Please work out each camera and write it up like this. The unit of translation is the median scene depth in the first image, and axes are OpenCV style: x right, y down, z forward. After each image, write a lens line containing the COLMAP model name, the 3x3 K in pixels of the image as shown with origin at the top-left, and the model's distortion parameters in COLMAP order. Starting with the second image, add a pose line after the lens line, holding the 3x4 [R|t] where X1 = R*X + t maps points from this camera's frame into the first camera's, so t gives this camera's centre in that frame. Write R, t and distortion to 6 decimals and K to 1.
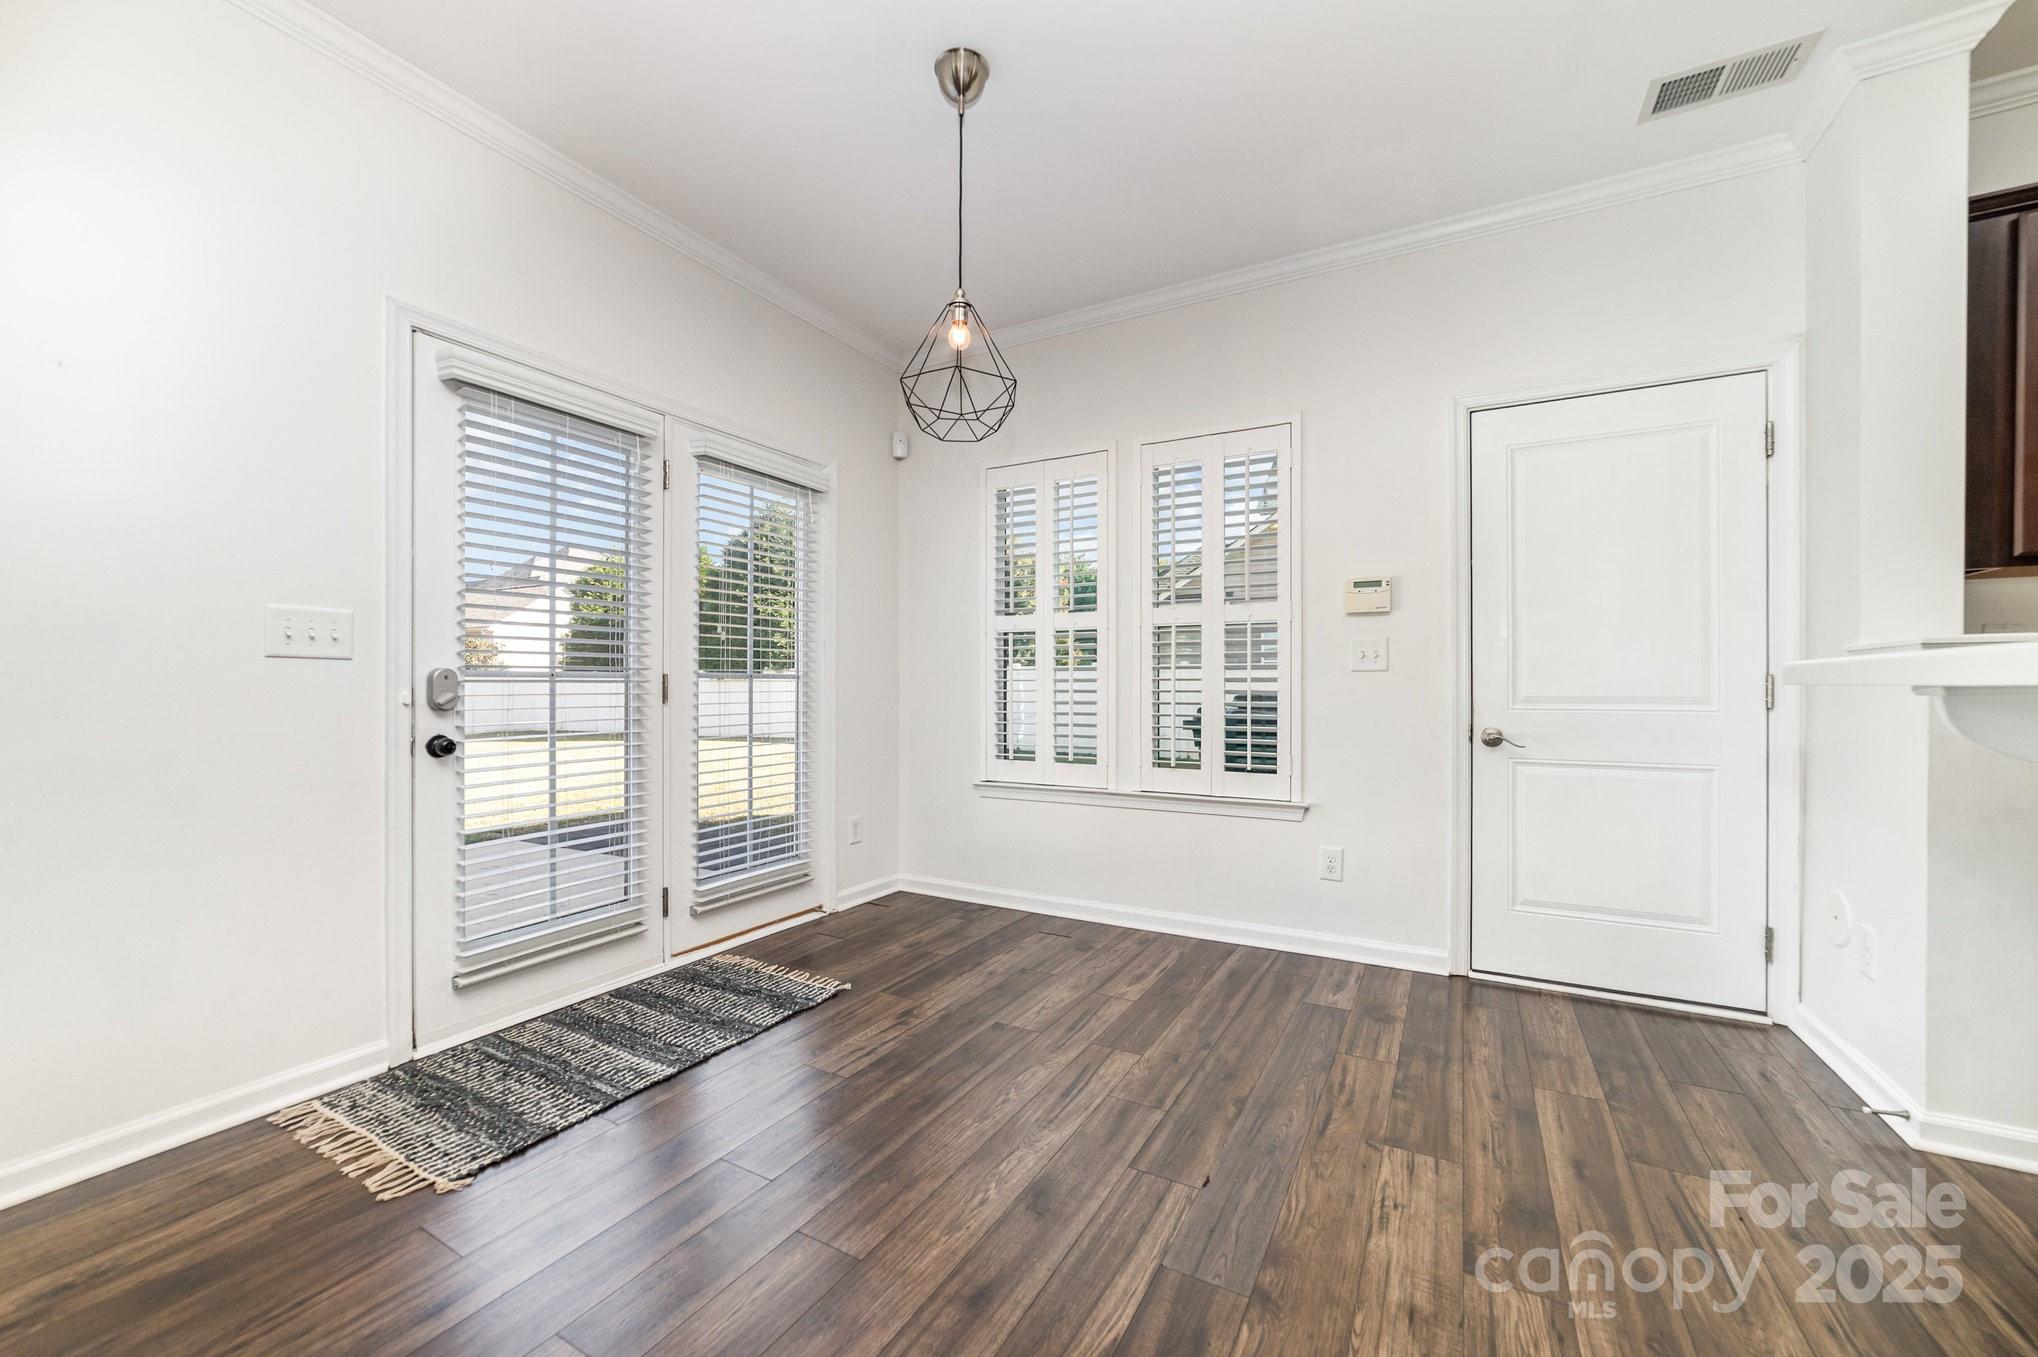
lens RADIAL K [[790.4, 0, 1015.1], [0, 790.4, 678.9], [0, 0, 1]] dist [-0.018615, 0.000293]
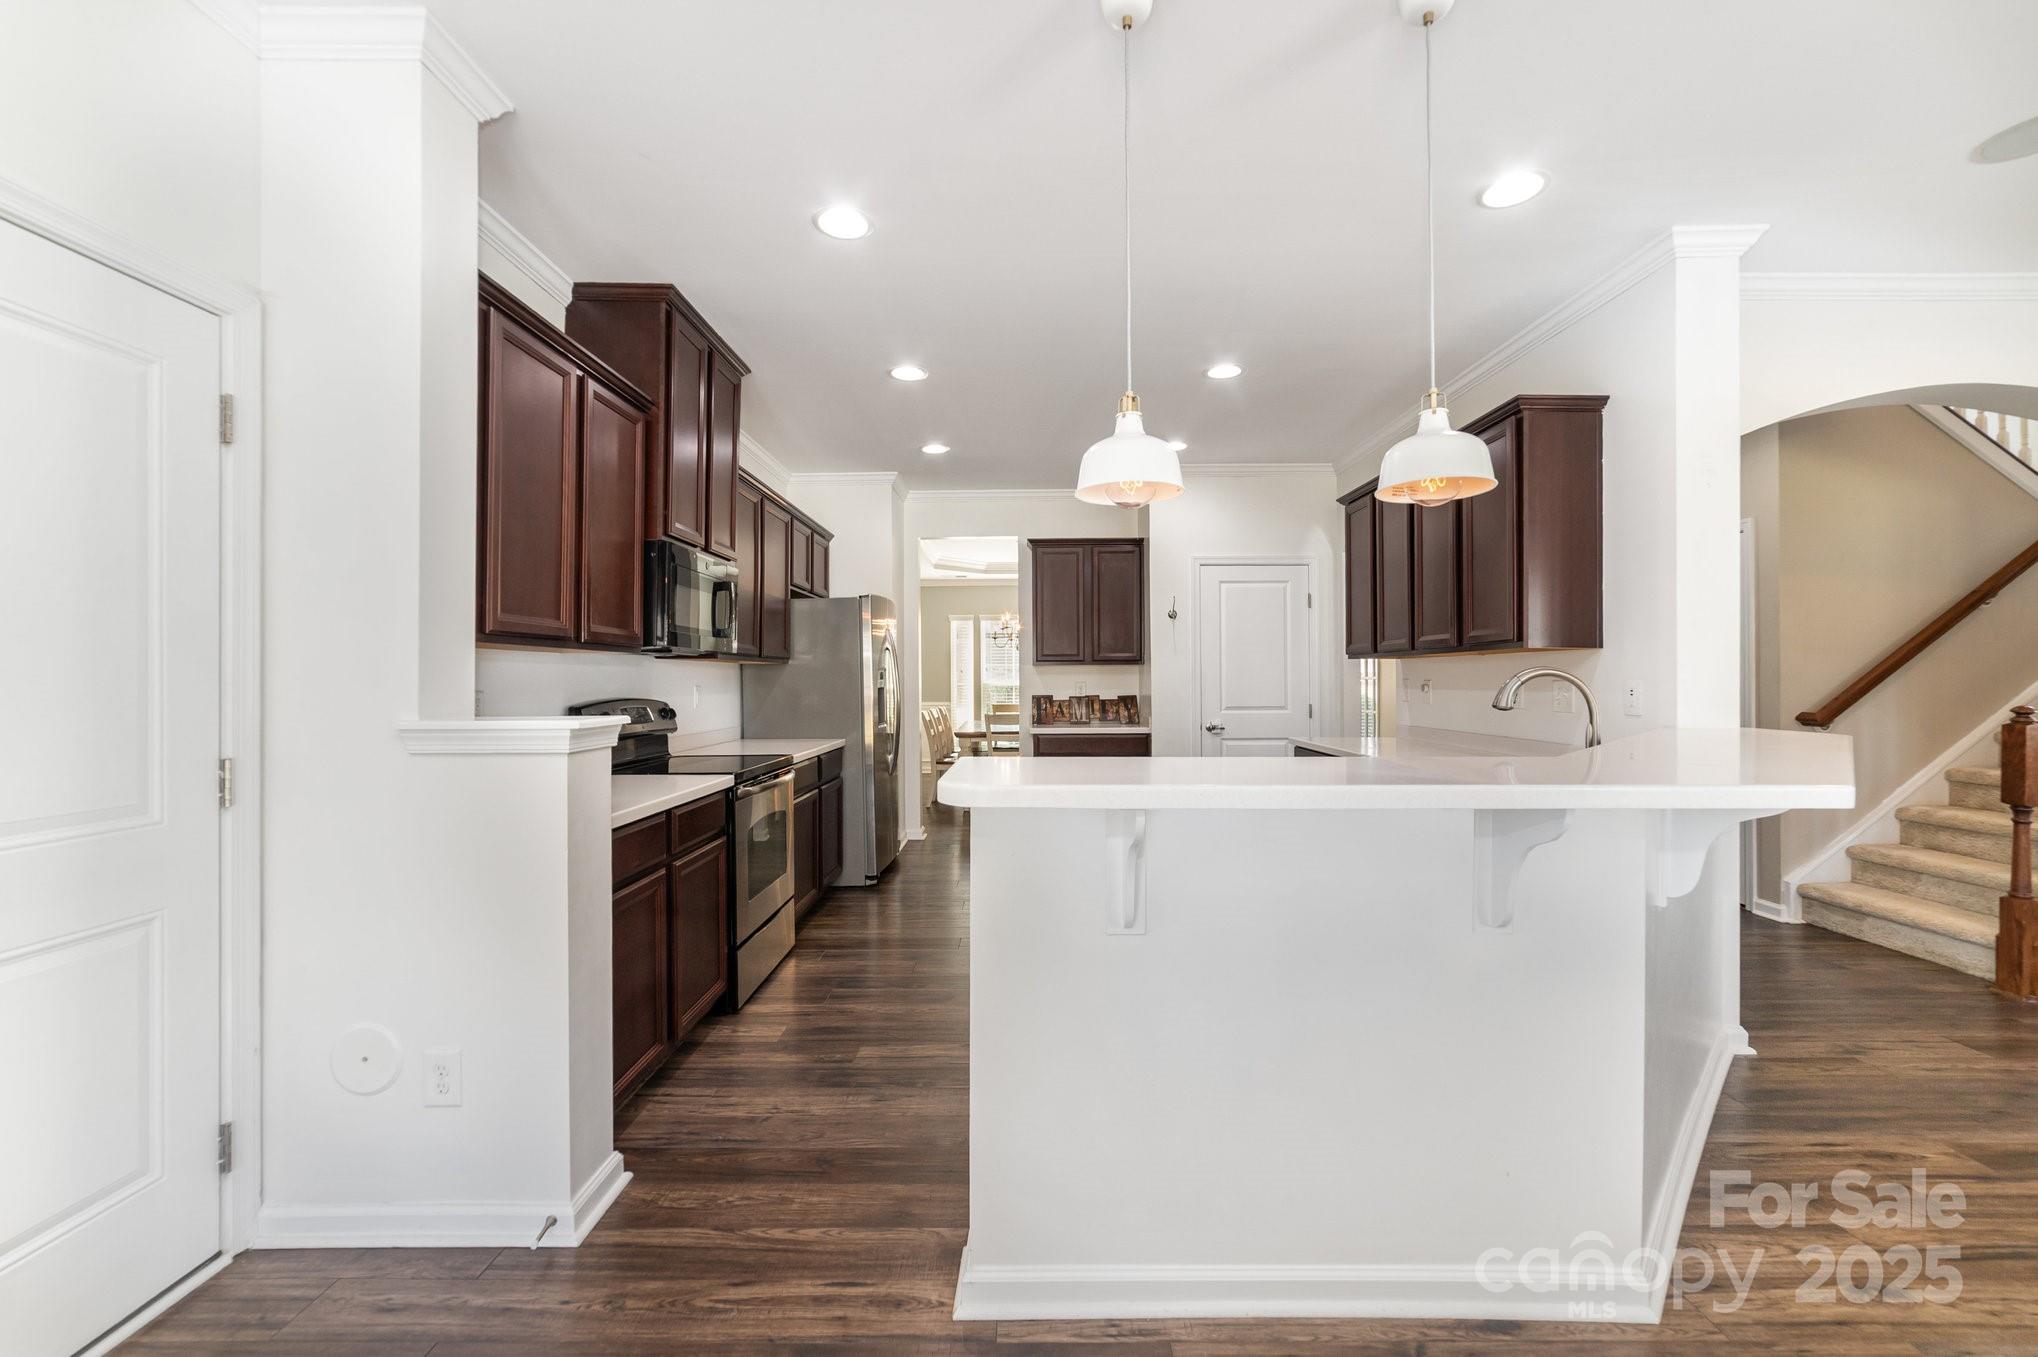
lens RADIAL K [[795.7, 0, 1027.8], [0, 795.7, 673.9], [0, 0, 1]] dist [-0.003989, 0.000203]
pose [[-0.490521, 0.006790, 0.871403, 0.008122], [-0.002330, 0.999956, -0.009103, -0.097604], [-0.871426, -0.006495, -0.490484, 0.939261]]
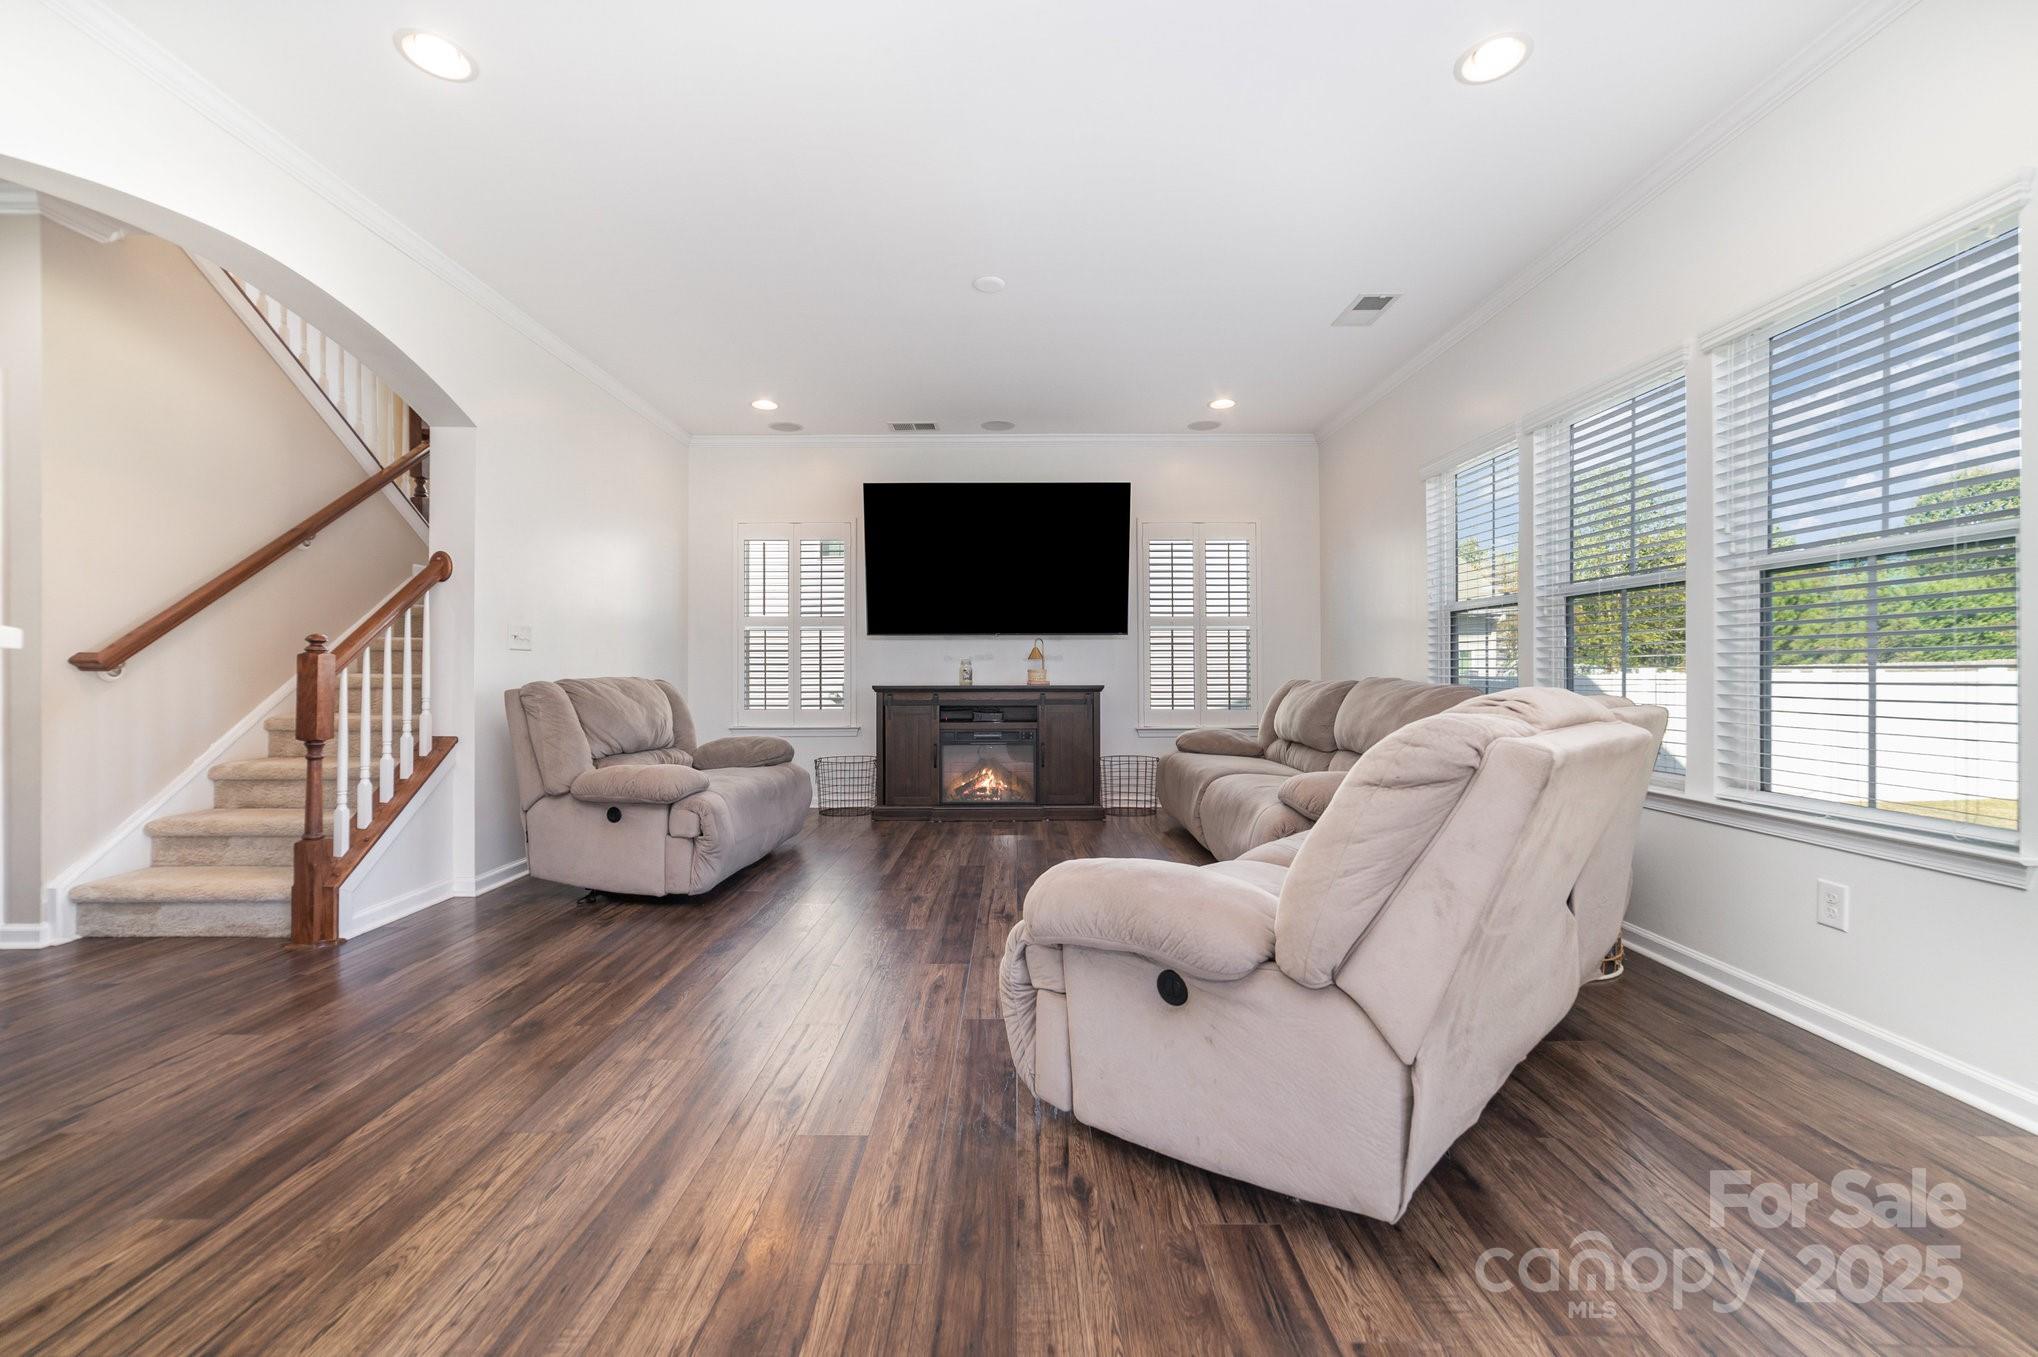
lens RADIAL K [[791.6, 0, 999.6], [0, 791.6, 665.3], [0, 0, 1]] dist [0.001256, 0.000309]
pose [[-0.878649, -0.002165, -0.477464, -0.005277], [0.002963, 0.999946, -0.009988, 0.022722], [0.477459, -0.010191, -0.878595, 0.354954]]
